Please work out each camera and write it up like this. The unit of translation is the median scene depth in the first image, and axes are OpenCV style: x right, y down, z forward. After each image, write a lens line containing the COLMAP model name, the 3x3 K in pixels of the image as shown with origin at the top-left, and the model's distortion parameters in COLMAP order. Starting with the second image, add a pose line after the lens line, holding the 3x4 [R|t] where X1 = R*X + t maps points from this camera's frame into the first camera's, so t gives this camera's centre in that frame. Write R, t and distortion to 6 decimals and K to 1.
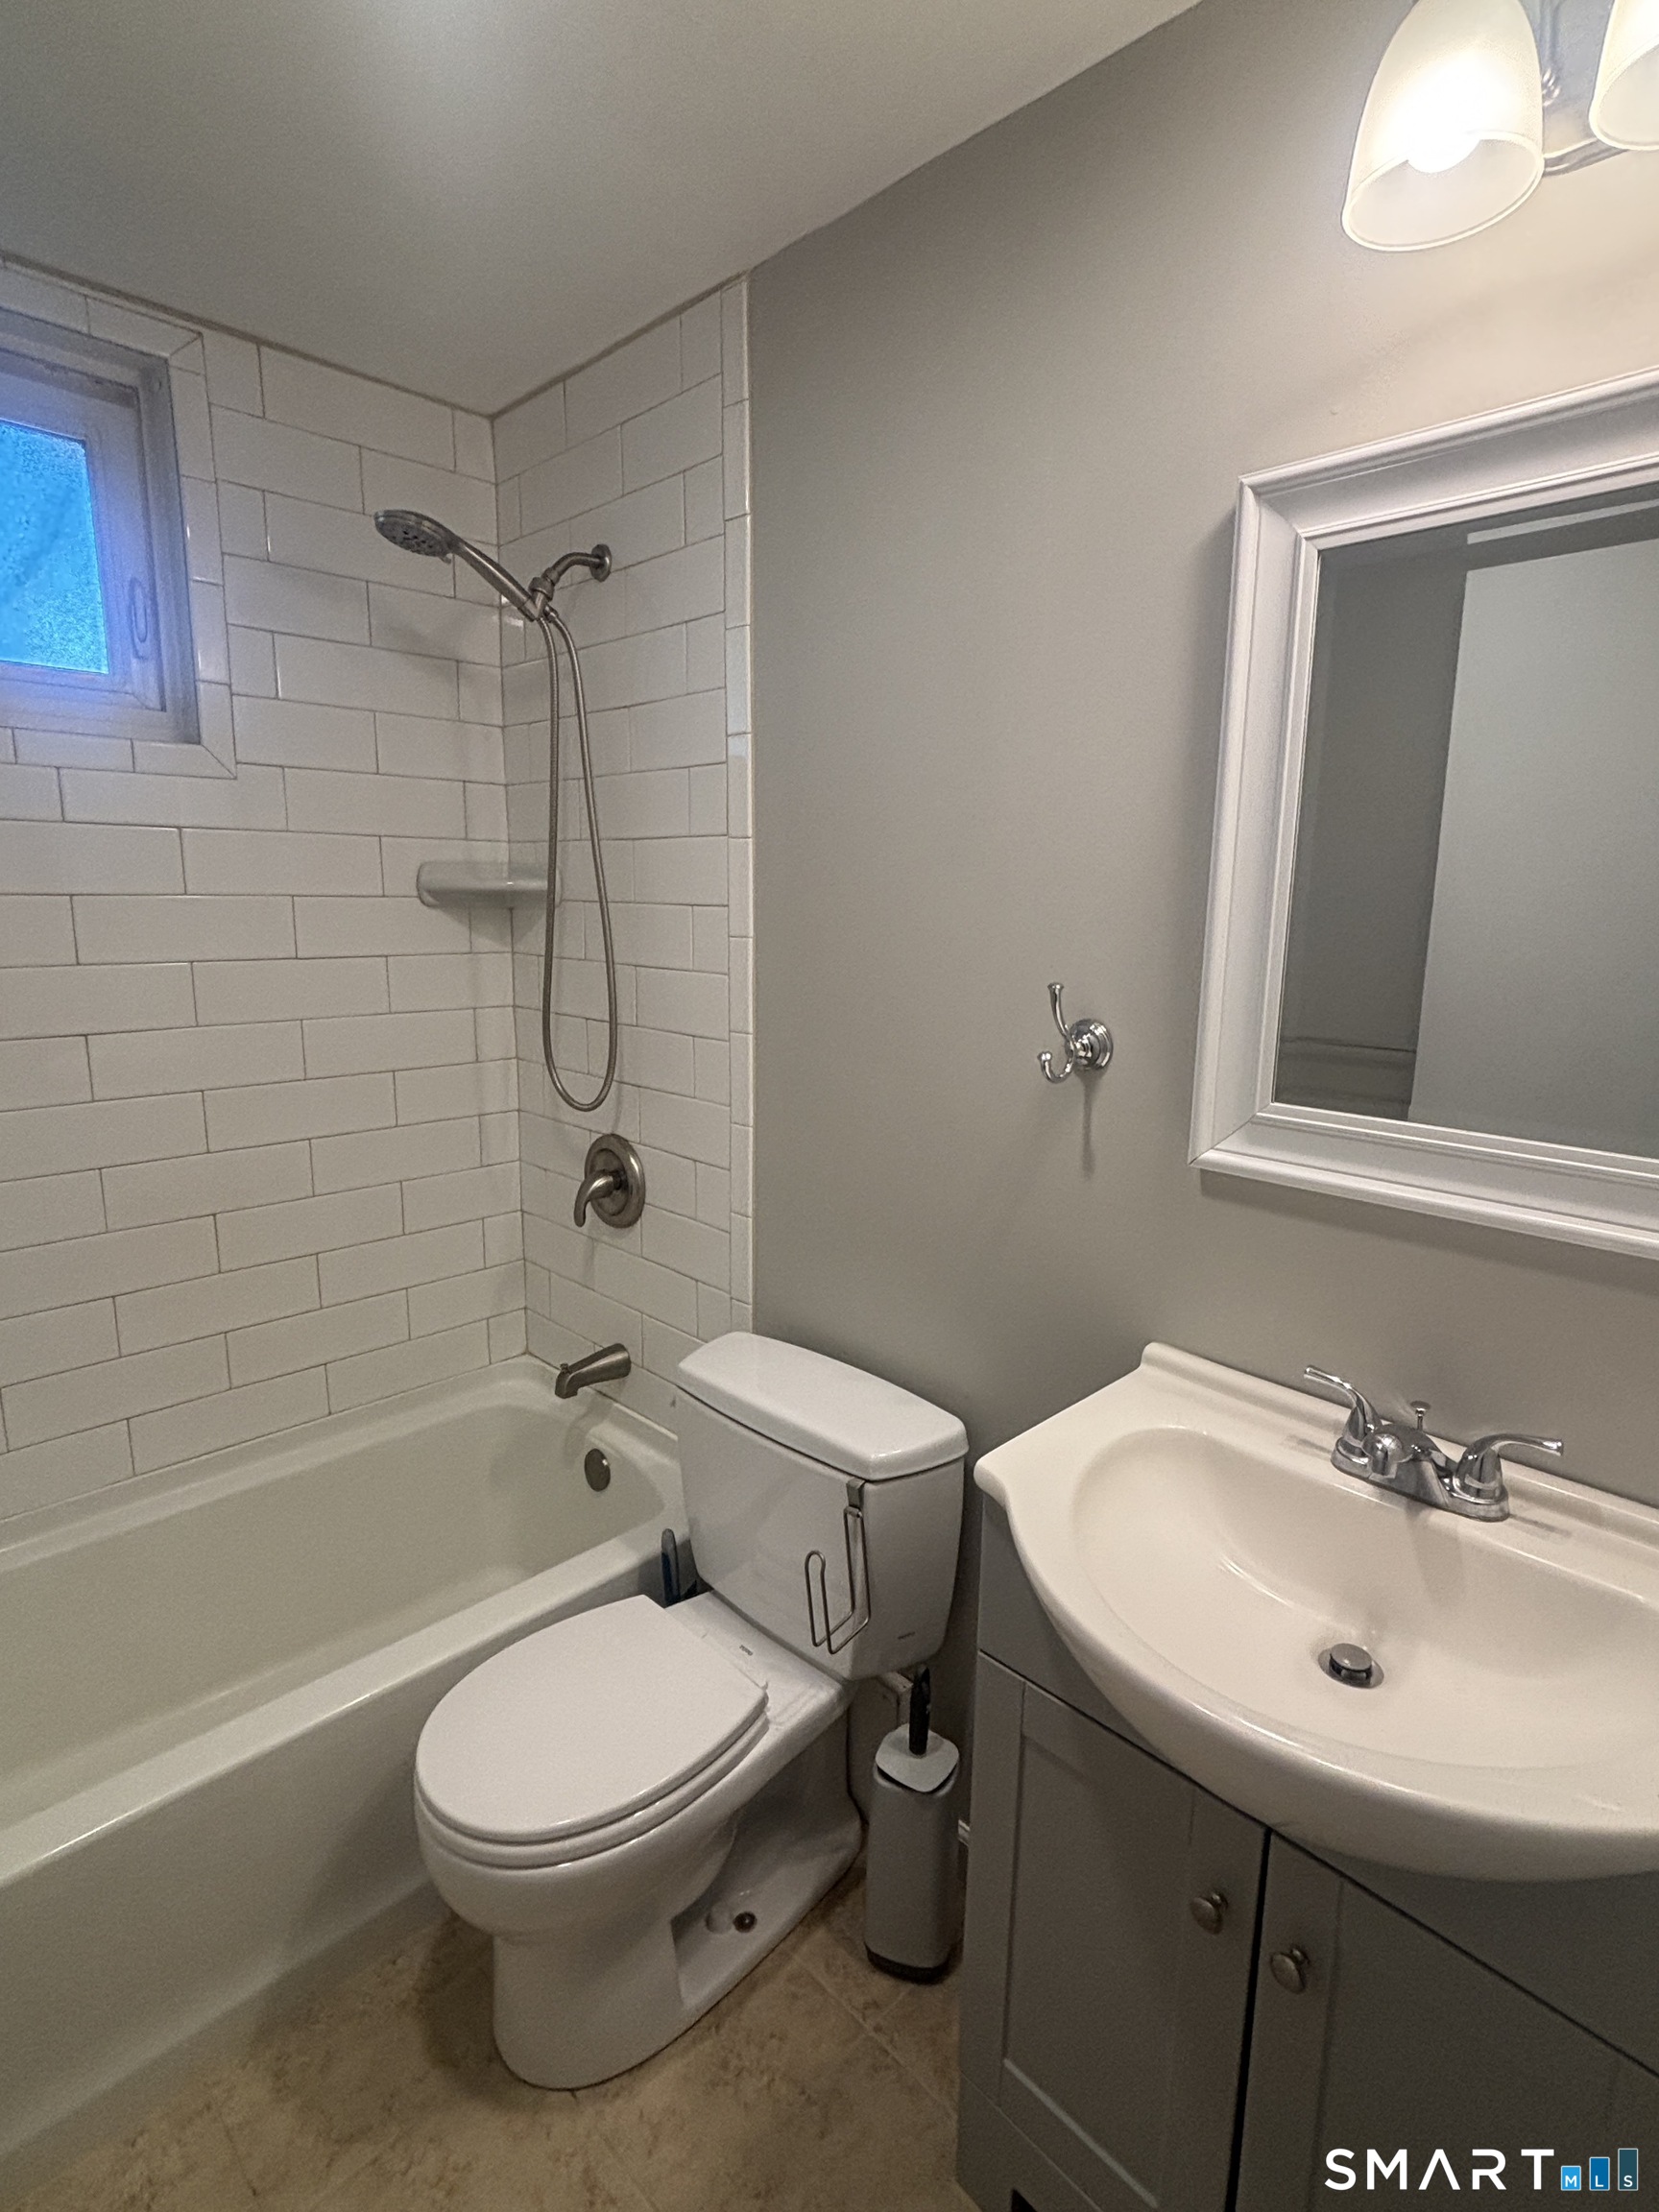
lens RADIAL K [[1096.9, 0, 832.3], [0, 1096.9, 1087.0], [0, 0, 1]] dist [-0.012844, 0.007718]
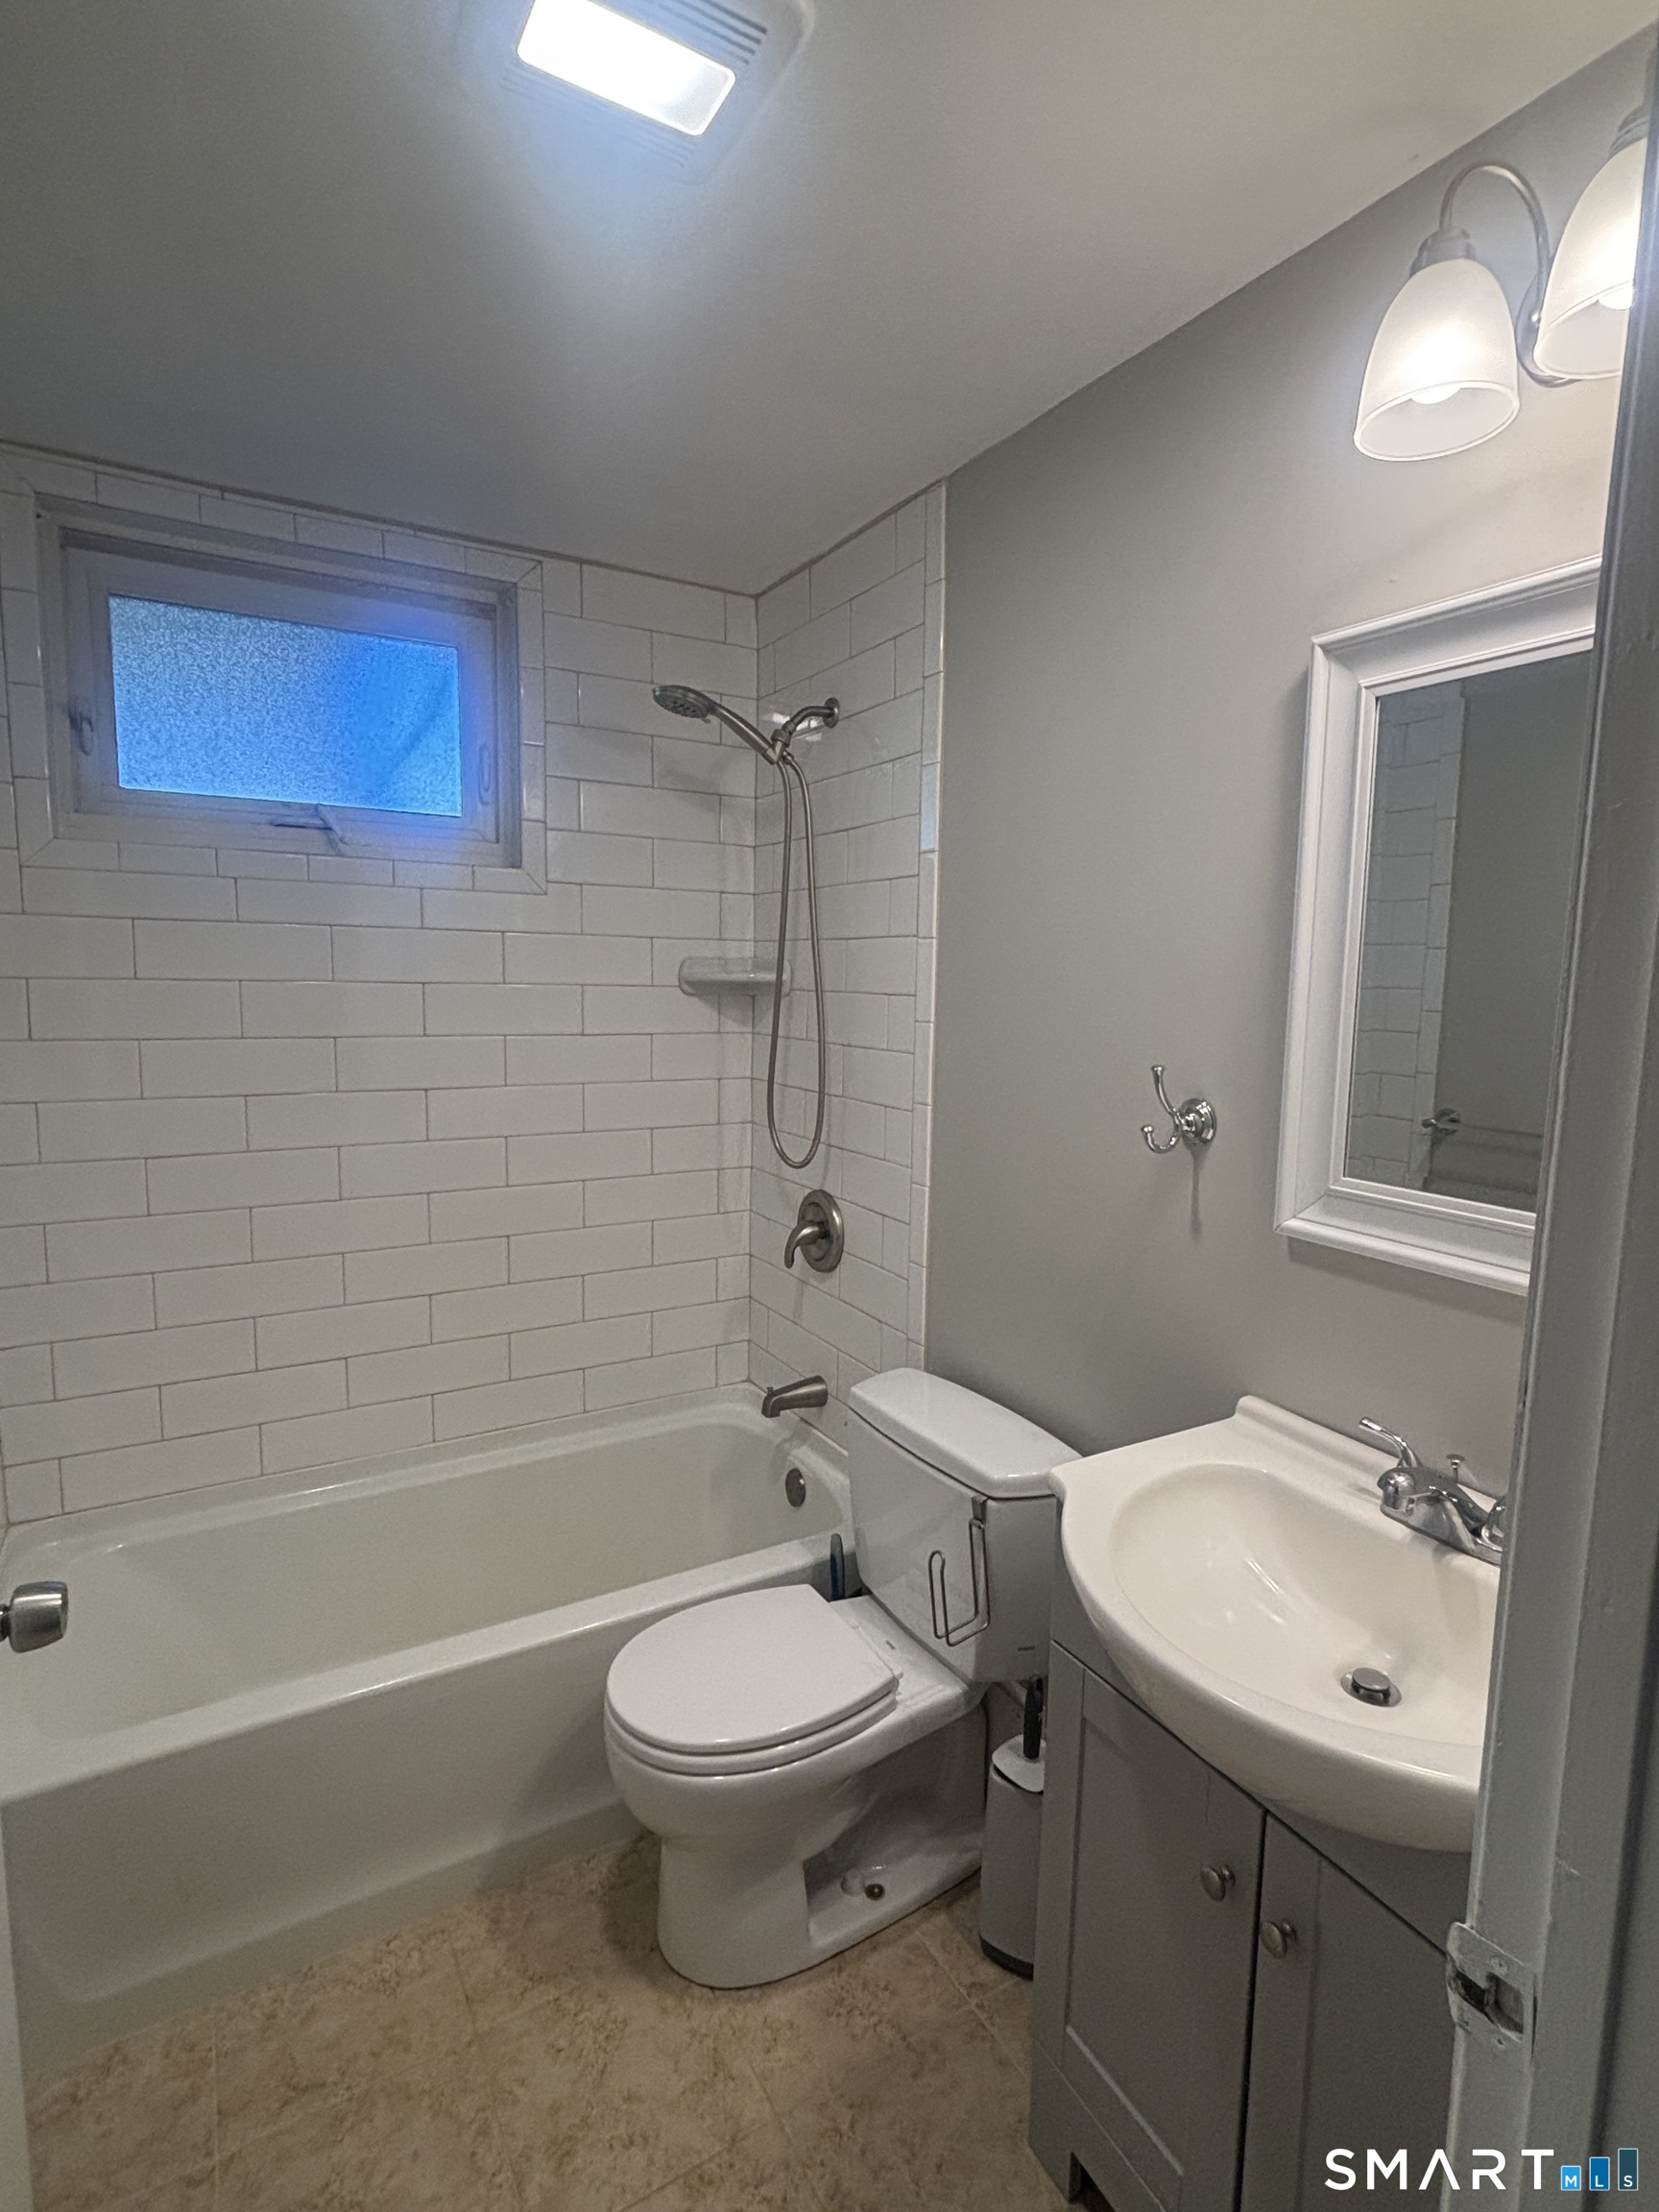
lens RADIAL K [[1089.5, 0, 830.8], [0, 1089.5, 1089.8], [0, 0, 1]] dist [-0.004972, -0.001694]
pose [[0.966393, 0.031028, -0.255189, 0.118775], [-0.049904, 0.996448, -0.067829, 0.017802], [0.252178, 0.078285, 0.964509, -0.135305]]
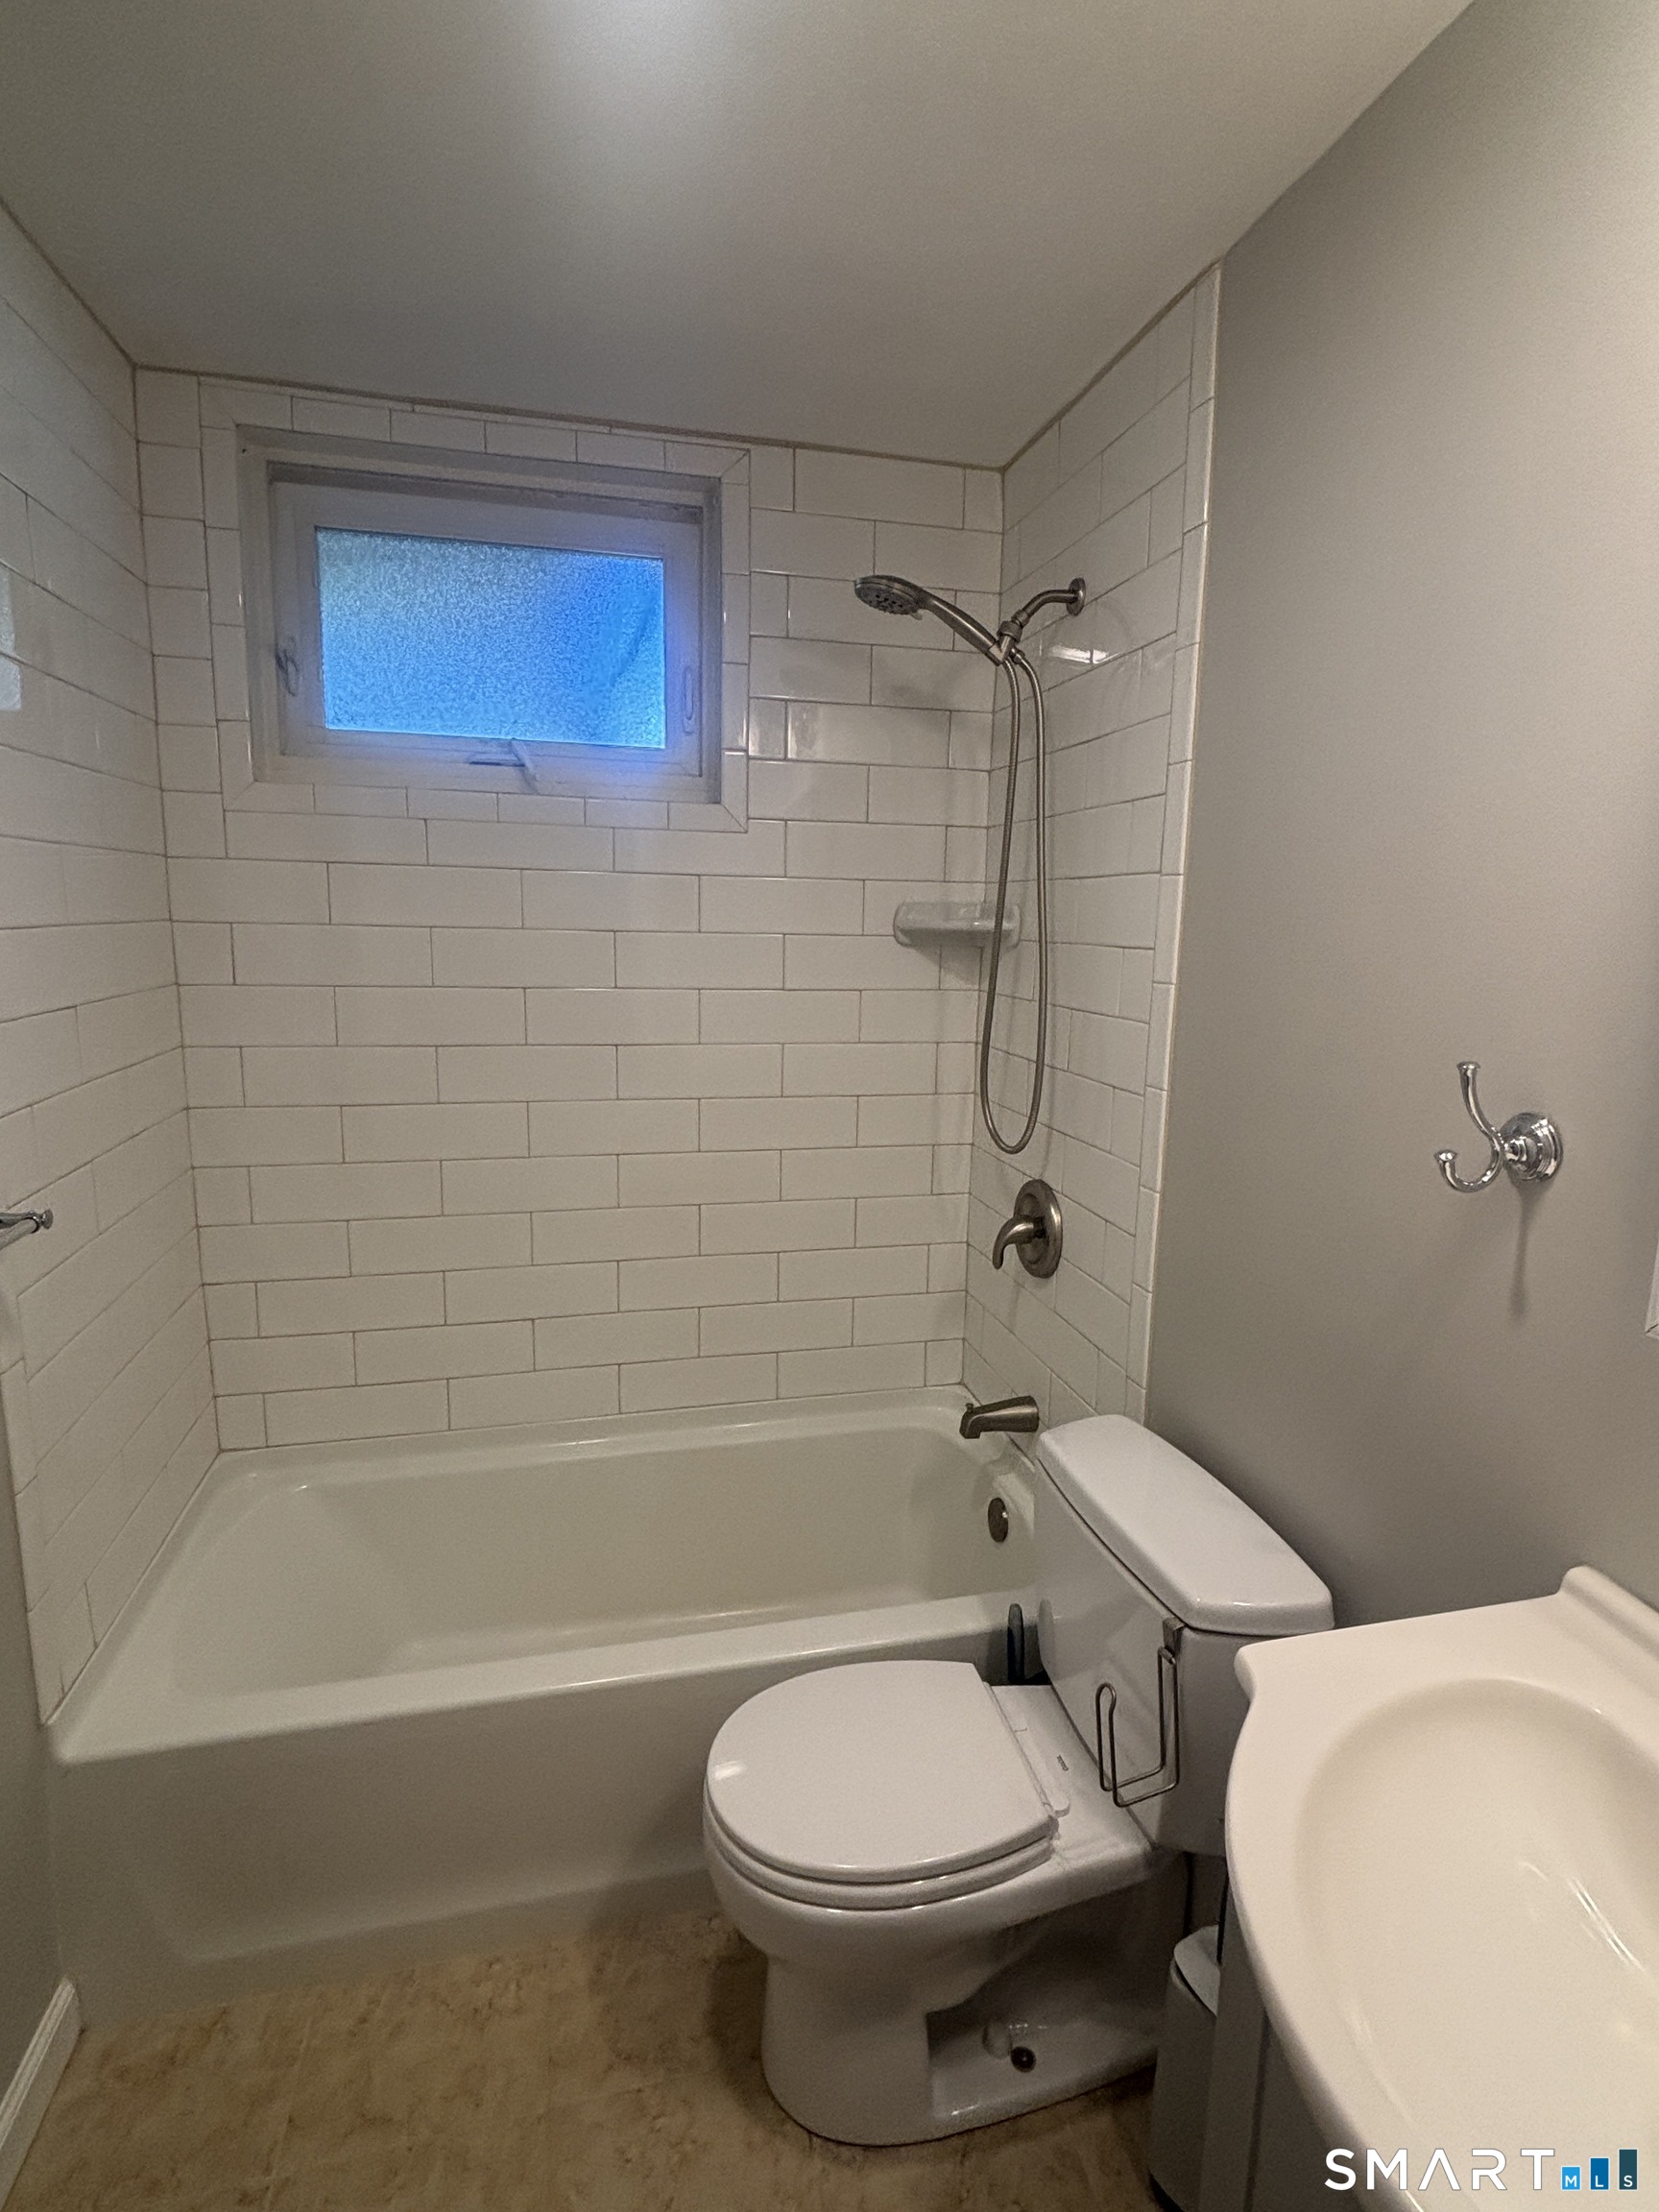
lens RADIAL K [[1089.5, 0, 830.8], [0, 1089.5, 1089.8], [0, 0, 1]] dist [-0.004972, -0.001694]
pose [[0.852669, 0.086389, -0.515260, 0.157059], [-0.100008, 0.994986, 0.001324, -0.023199], [0.512791, 0.050402, 0.857033, 0.088513]]
